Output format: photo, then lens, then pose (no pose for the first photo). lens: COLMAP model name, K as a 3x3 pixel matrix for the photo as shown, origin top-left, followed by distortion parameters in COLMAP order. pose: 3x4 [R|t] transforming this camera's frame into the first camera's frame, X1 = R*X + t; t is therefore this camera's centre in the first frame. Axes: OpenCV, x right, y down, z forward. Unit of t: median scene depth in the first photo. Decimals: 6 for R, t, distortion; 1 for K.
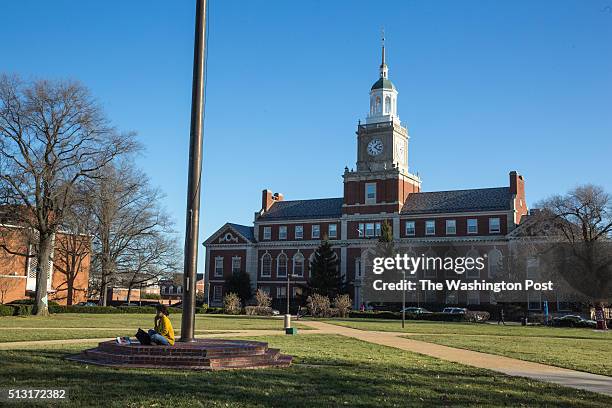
lens RADIAL K [[674.4, 0, 303.8], [0, 674.4, 199.0], [0, 0, 1]] dist [0.023986, 0.000000]
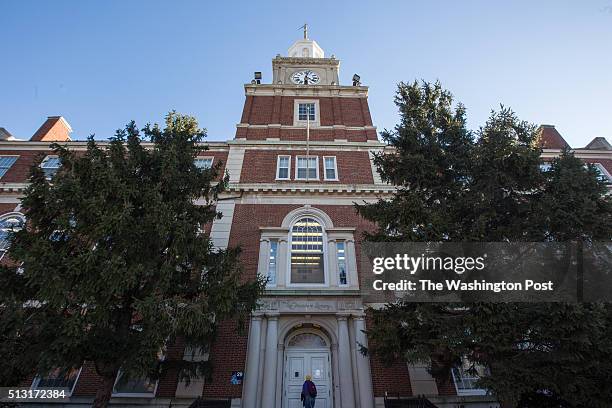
lens RADIAL K [[268.2, 0, 306.9], [0, 268.2, 212.5], [0, 0, 1]] dist [-0.028325, 0.002159]
pose [[0.851067, 0.272140, 0.449027, 0.034245], [-0.054323, 0.896245, -0.440221, 0.135406], [-0.522240, 0.350265, 0.777548, 0.876397]]
